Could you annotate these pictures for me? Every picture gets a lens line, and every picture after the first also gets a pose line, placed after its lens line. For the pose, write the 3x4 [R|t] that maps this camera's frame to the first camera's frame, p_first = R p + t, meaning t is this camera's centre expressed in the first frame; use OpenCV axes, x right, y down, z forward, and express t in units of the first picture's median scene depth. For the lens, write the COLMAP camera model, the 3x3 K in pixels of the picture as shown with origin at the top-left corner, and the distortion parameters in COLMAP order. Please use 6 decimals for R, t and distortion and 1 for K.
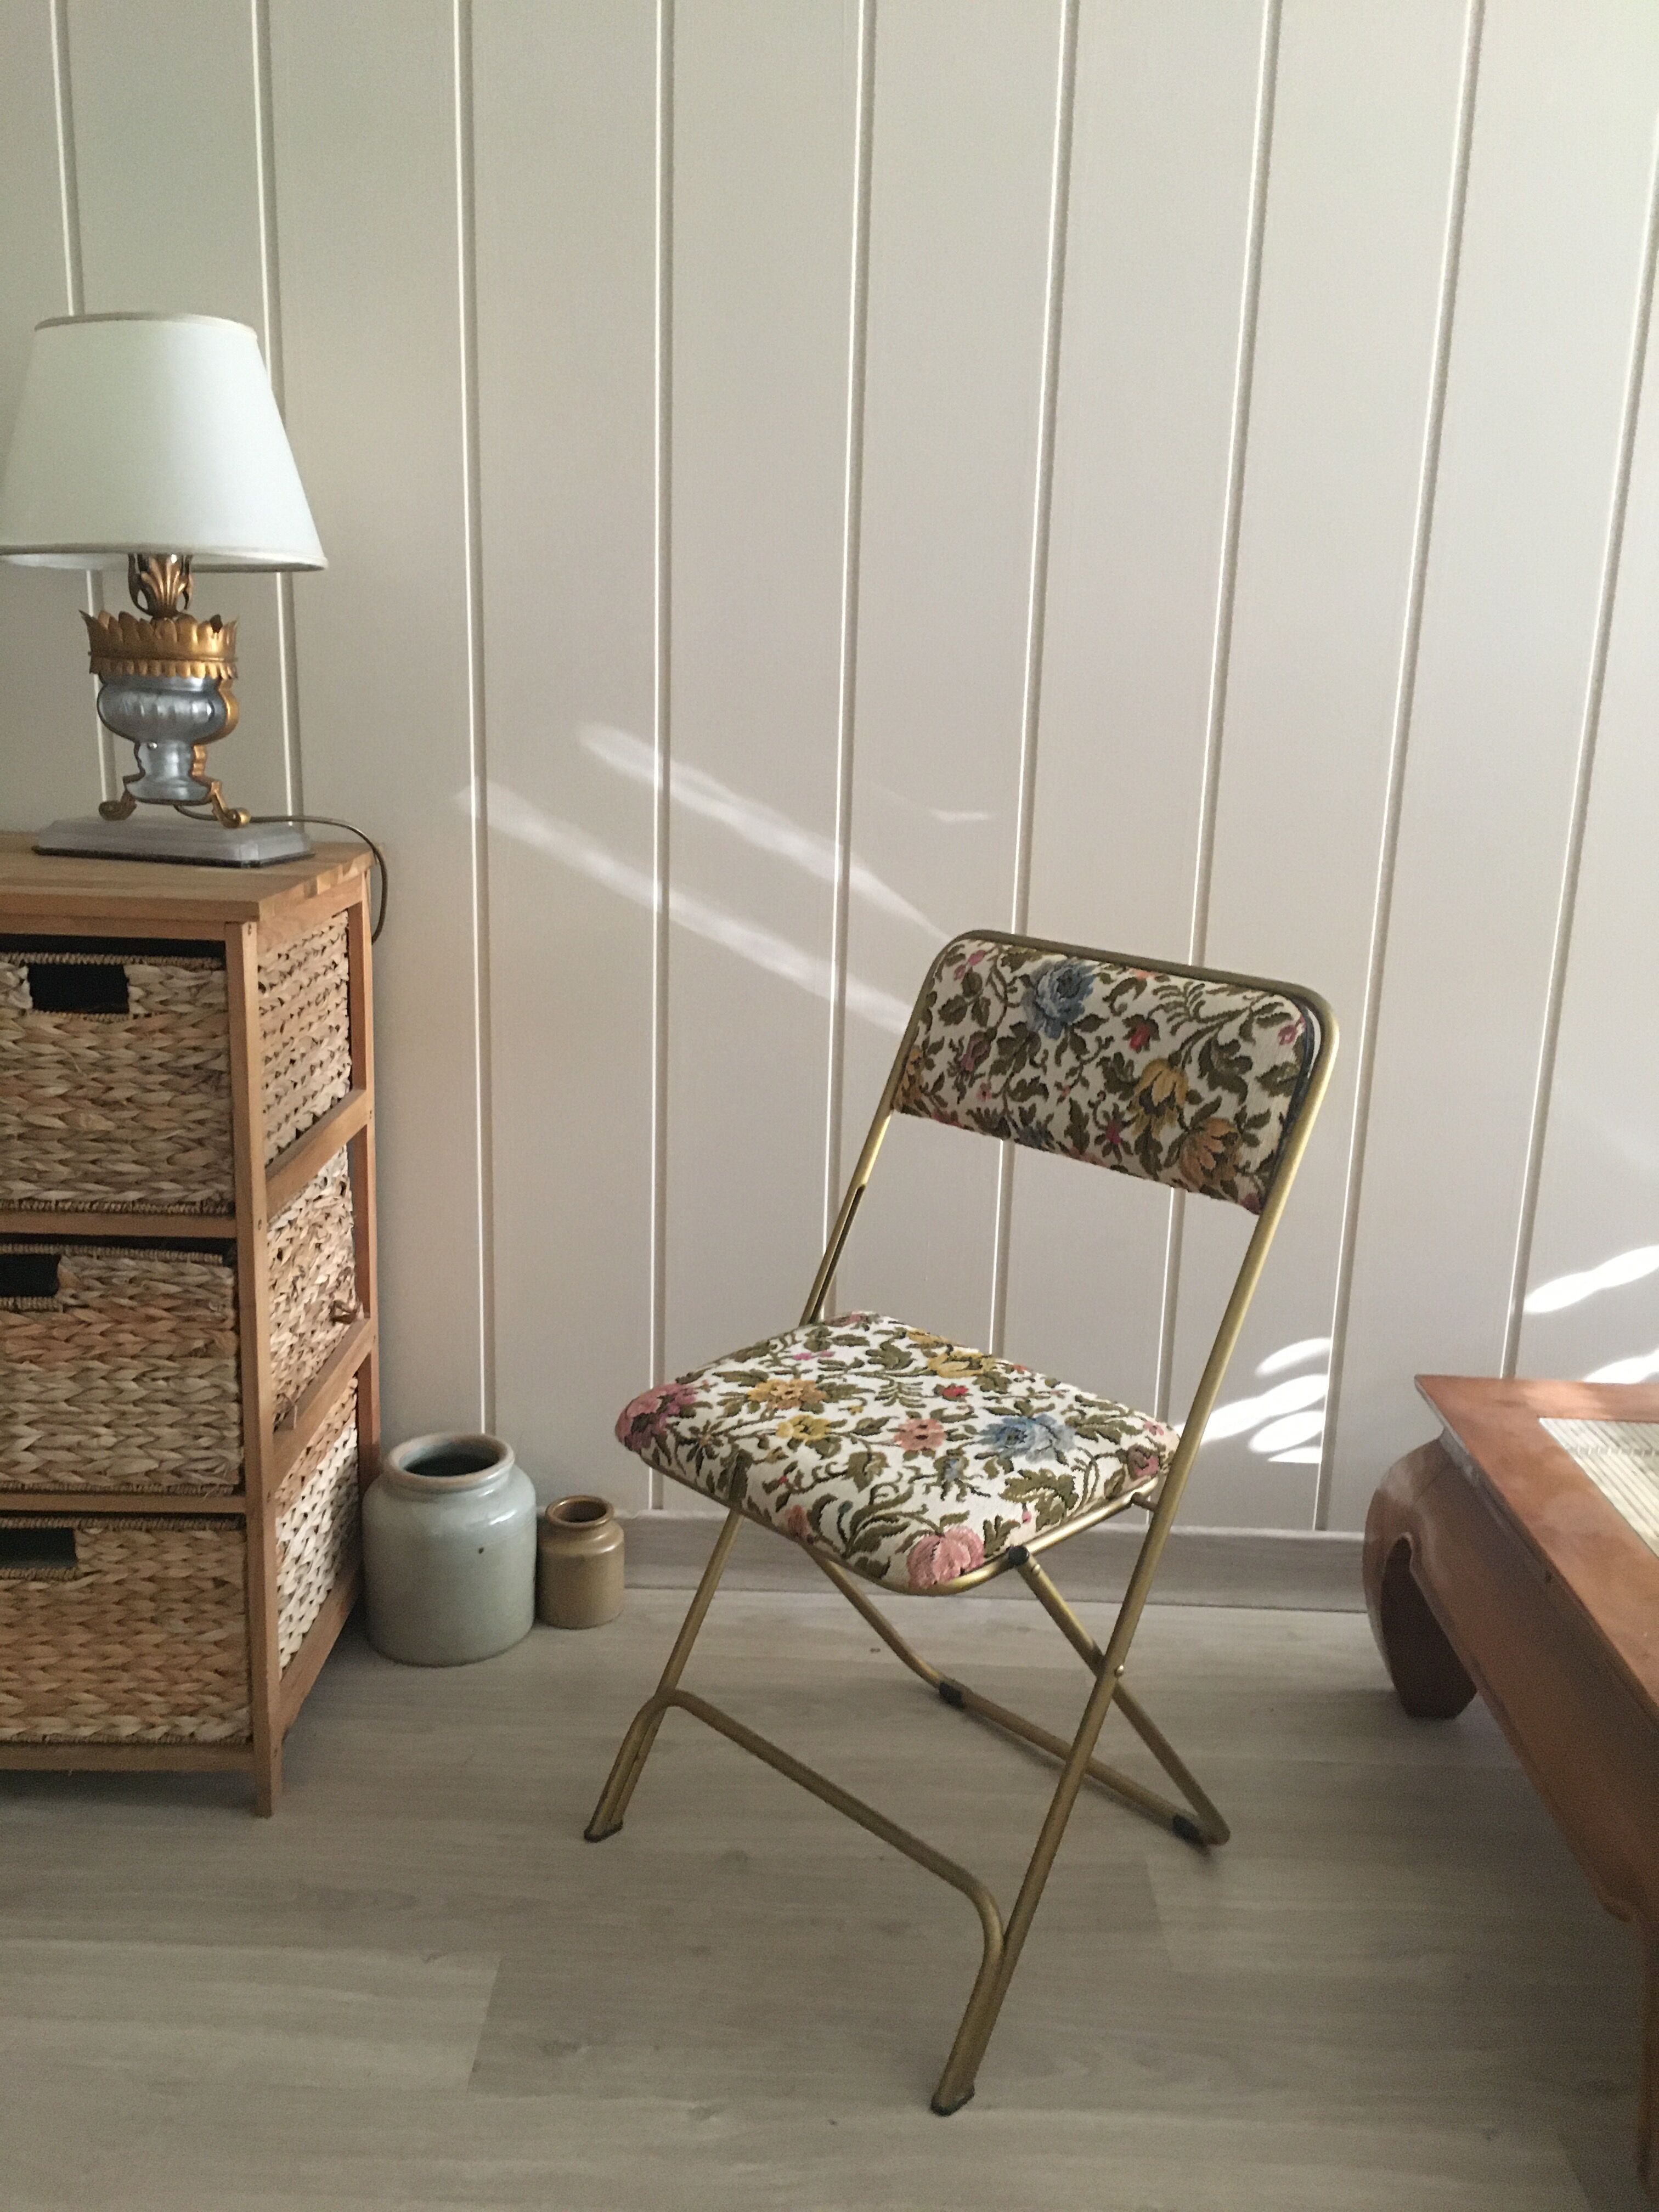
lens RADIAL K [[1881.4, 0, 844.2], [0, 1881.4, 1103.1], [0, 0, 1]] dist [0.059030, -0.036074]
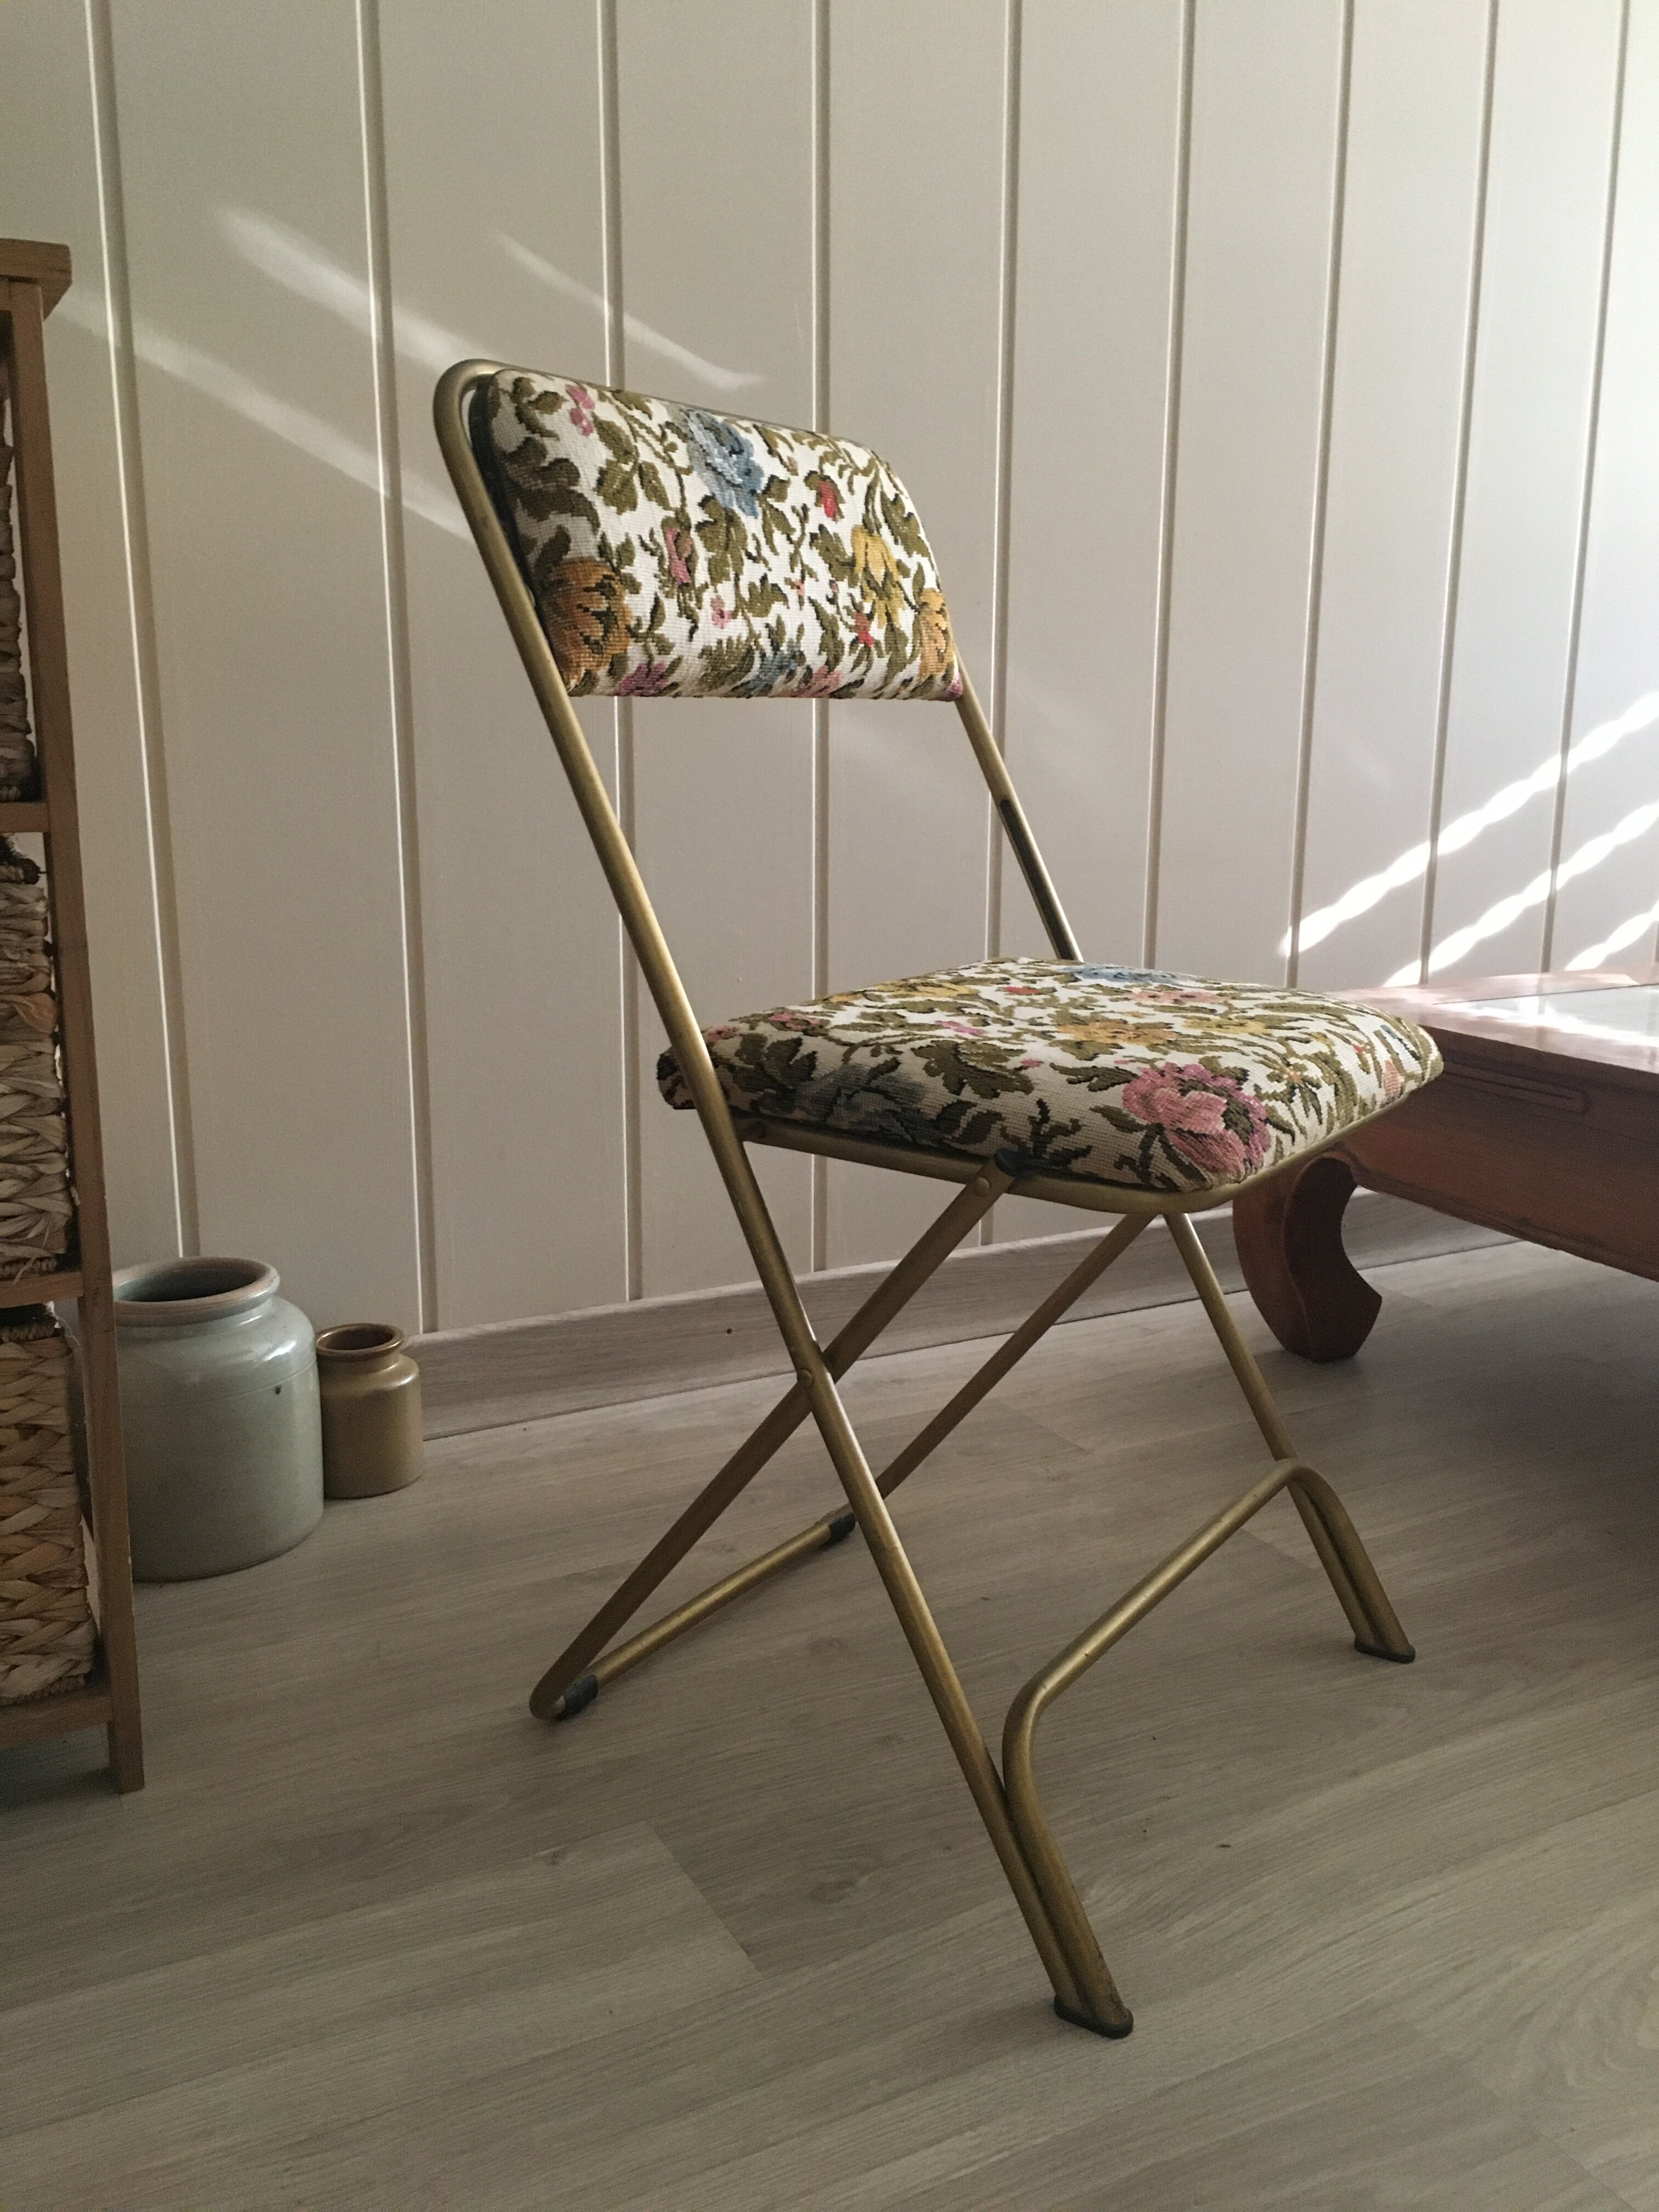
lens RADIAL K [[1881.4, 0, 838.4], [0, 1881.4, 1114.0], [0, 0, 1]] dist [0.059030, -0.036074]
pose [[-0.205062, -0.241709, 0.948434, -0.609637], [0.226787, 0.930920, 0.286280, -0.022859], [-0.952112, 0.273798, -0.136079, 1.169061]]
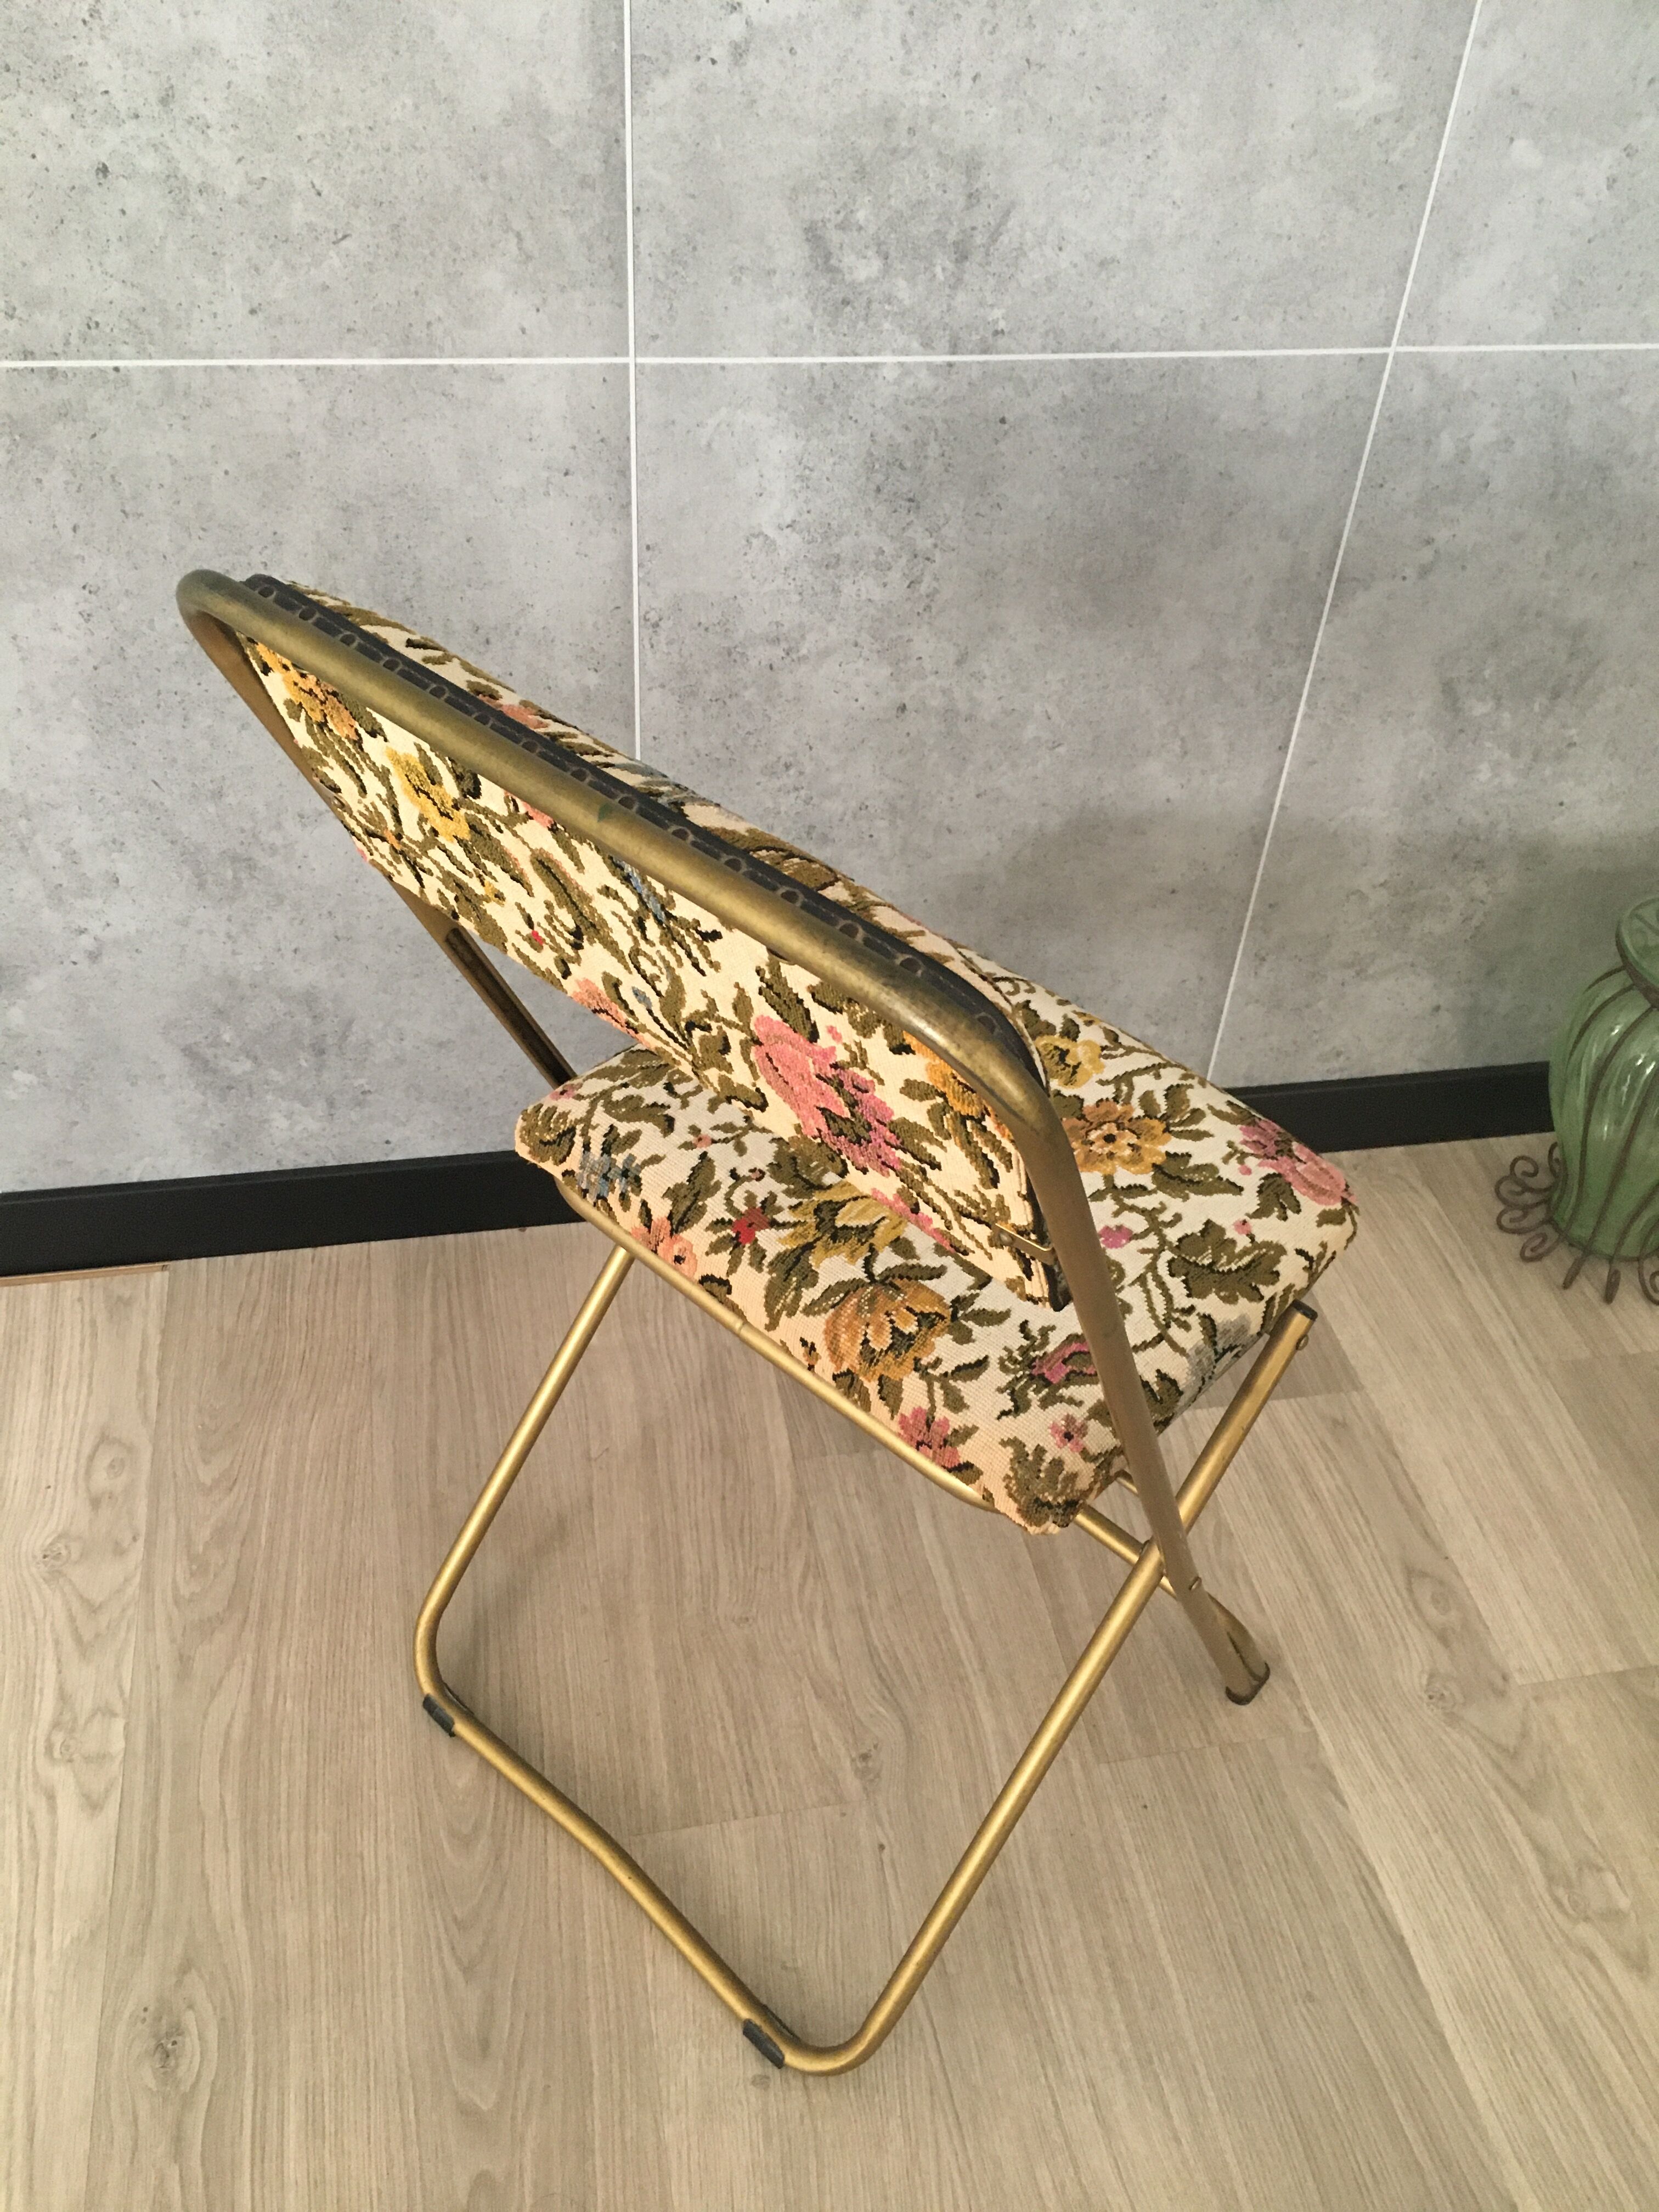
lens RADIAL K [[1881.4, 0, 835.4], [0, 1881.4, 1112.8], [0, 0, 1]] dist [0.059030, -0.036074]
pose [[-0.994240, -0.032051, -0.102277, 0.132051], [-0.102566, 0.561498, 0.821097, -0.378245], [0.031112, 0.826857, -0.561550, 1.344417]]
